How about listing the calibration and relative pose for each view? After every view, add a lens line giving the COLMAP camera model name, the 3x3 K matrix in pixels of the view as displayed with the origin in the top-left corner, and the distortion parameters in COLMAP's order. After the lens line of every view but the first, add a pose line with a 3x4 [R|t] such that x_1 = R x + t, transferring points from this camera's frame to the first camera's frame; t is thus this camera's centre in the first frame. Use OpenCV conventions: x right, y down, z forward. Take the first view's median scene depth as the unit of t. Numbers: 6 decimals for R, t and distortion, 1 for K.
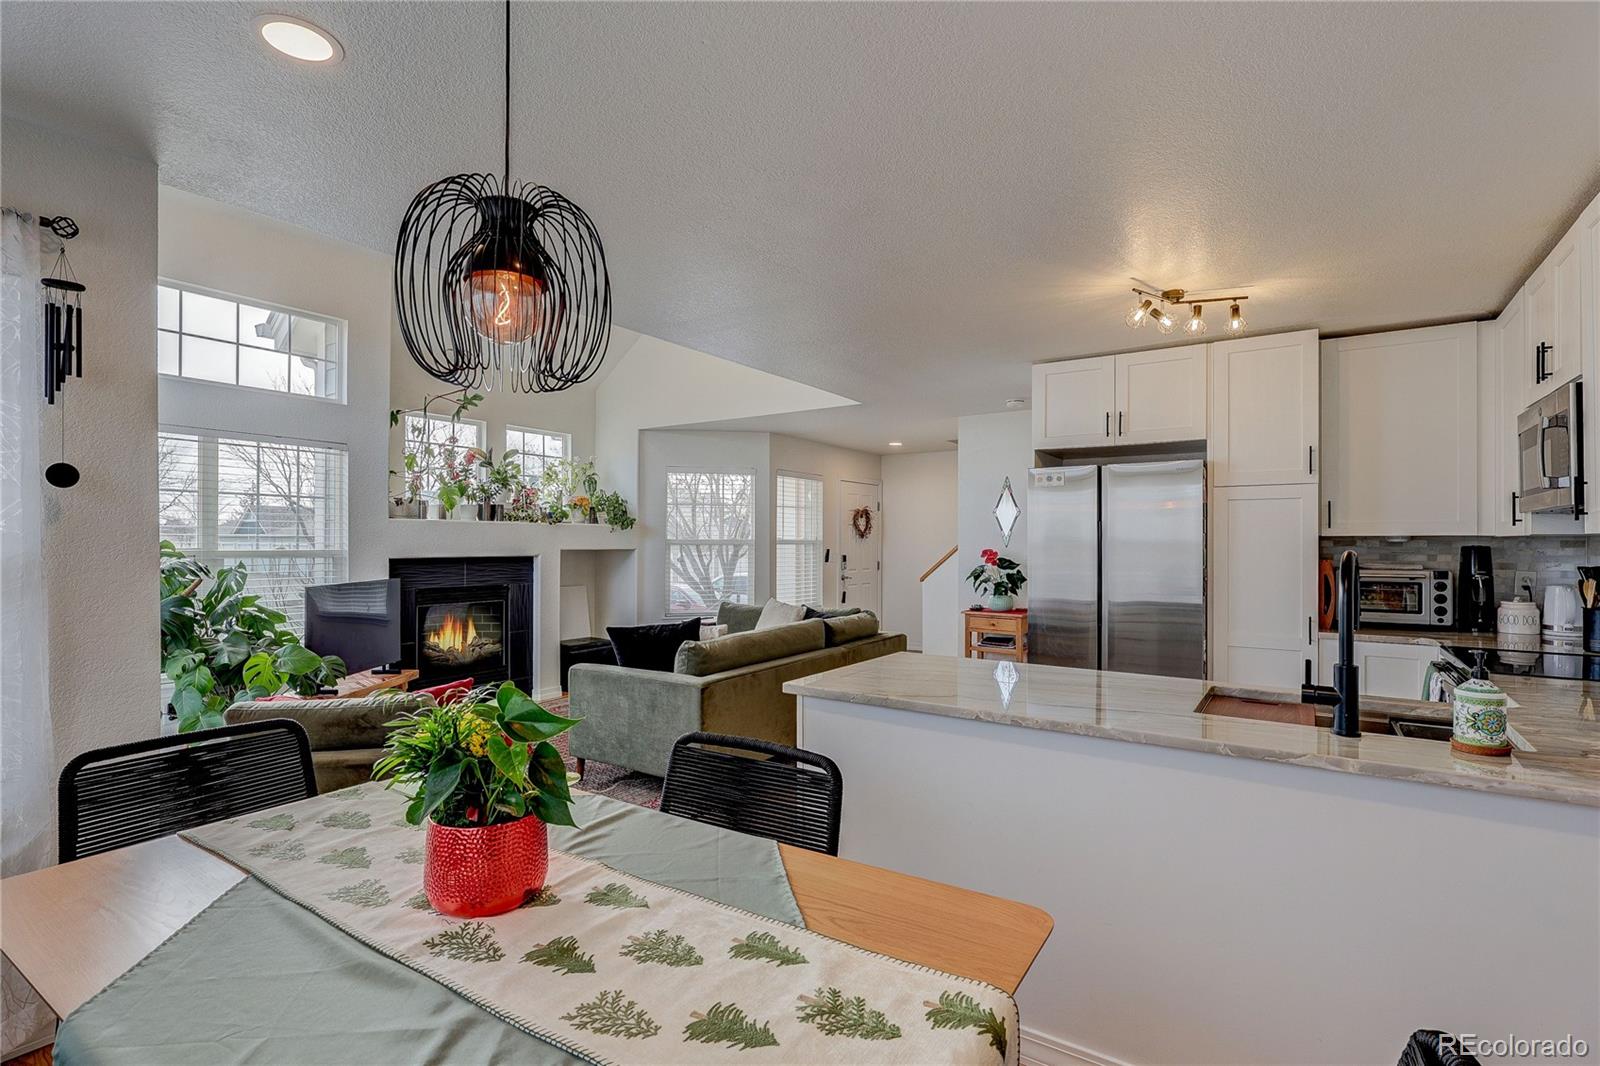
lens RADIAL K [[754.5, 0, 800.7], [0, 754.5, 539.1], [0, 0, 1]] dist [-0.002874, -0.000545]
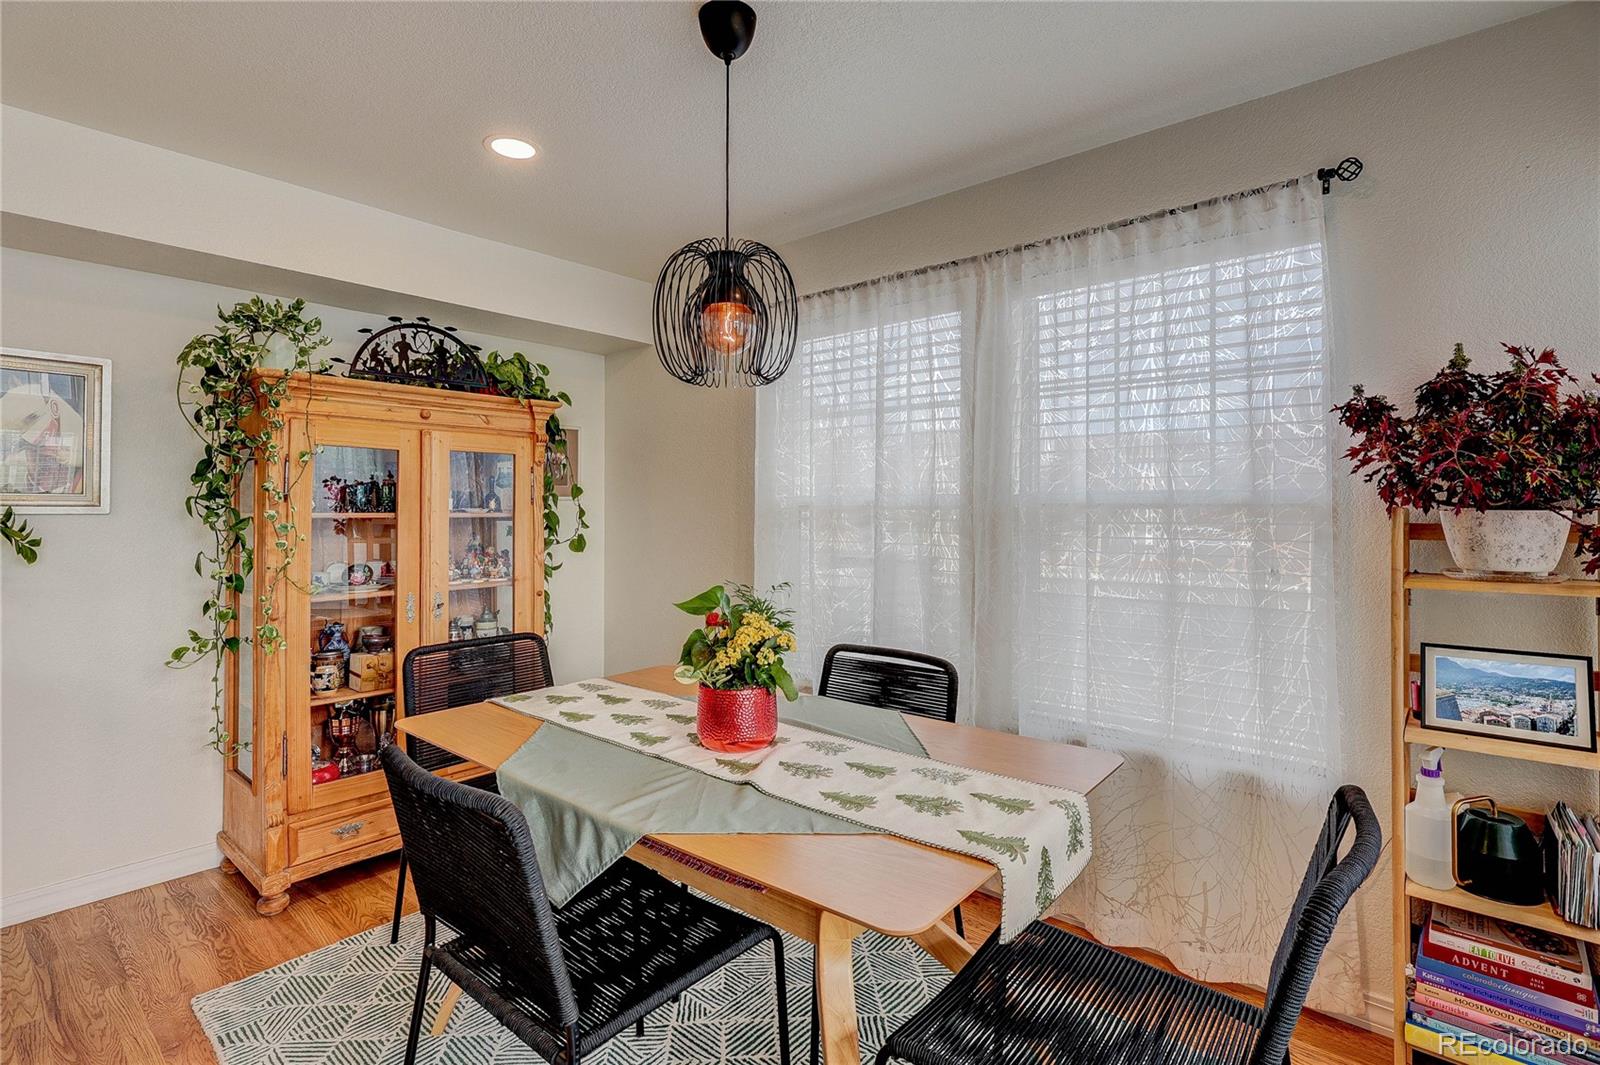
lens RADIAL K [[757.4, 0, 800.2], [0, 757.4, 502.6], [0, 0, 1]] dist [-0.005559, -0.000450]
pose [[-0.993434, -0.002580, 0.114376, -0.170828], [-0.004369, 0.999872, -0.015390, 0.009324], [-0.114322, -0.015788, -0.993318, 0.592436]]
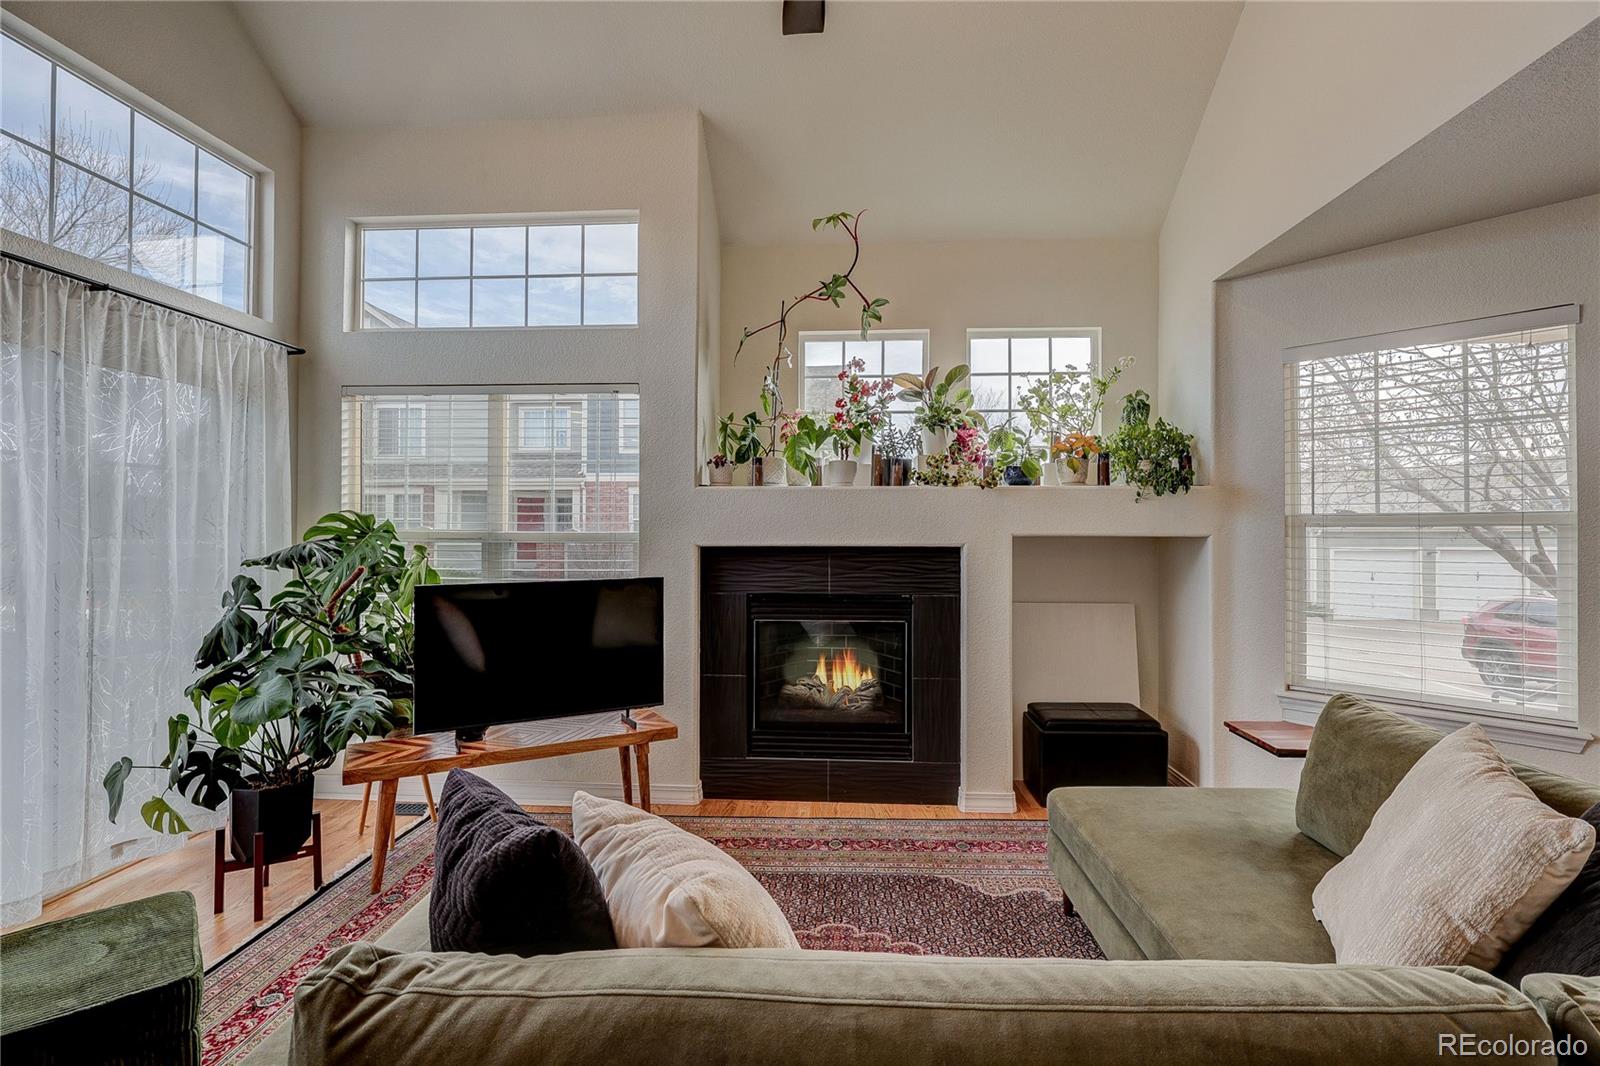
lens RADIAL K [[751.3, 0, 803.7], [0, 751.3, 519.5], [0, 0, 1]] dist [-0.001140, -0.000420]
pose [[0.505785, -0.011574, -0.862582, 0.088059], [0.004375, 0.999932, -0.010852, 0.010503], [0.862648, 0.001716, 0.505801, 0.809166]]
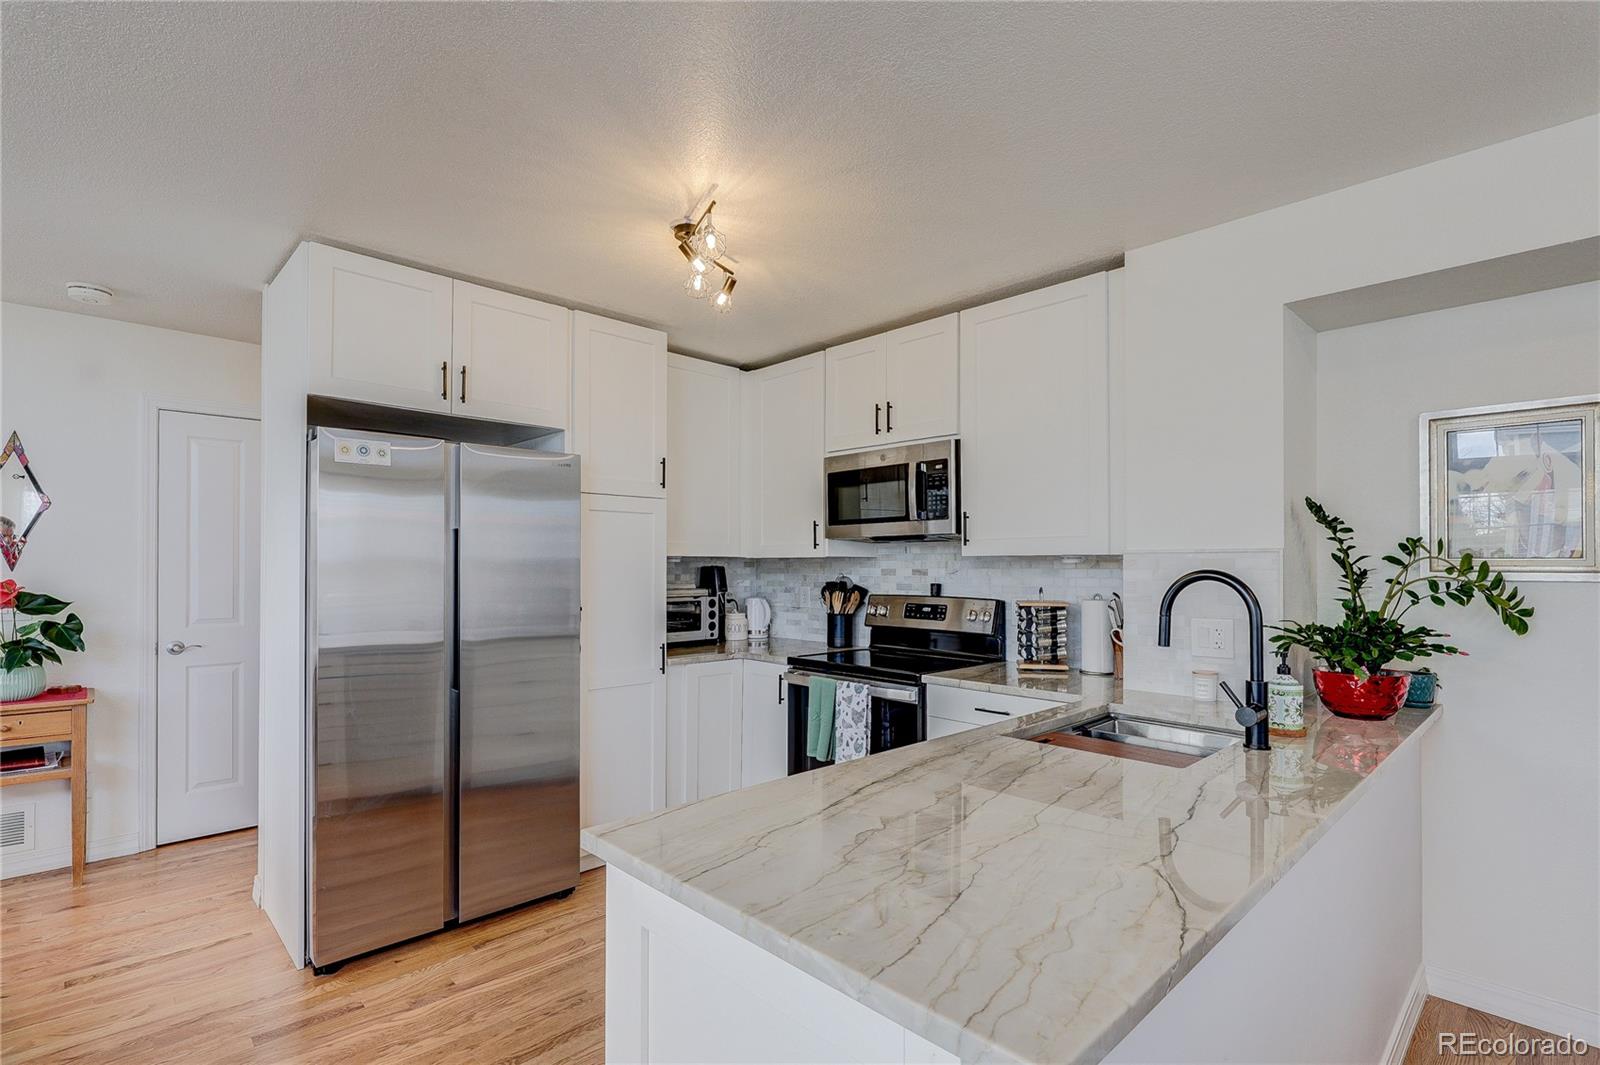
lens RADIAL K [[753.6, 0, 803.0], [0, 753.6, 559.7], [0, 0, 1]] dist [-0.004228, -0.000597]
pose [[0.207293, 0.006997, 0.978254, -0.143095], [-0.006226, 0.999964, -0.005833, 0.004002], [-0.978259, -0.004882, 0.207329, 0.489406]]
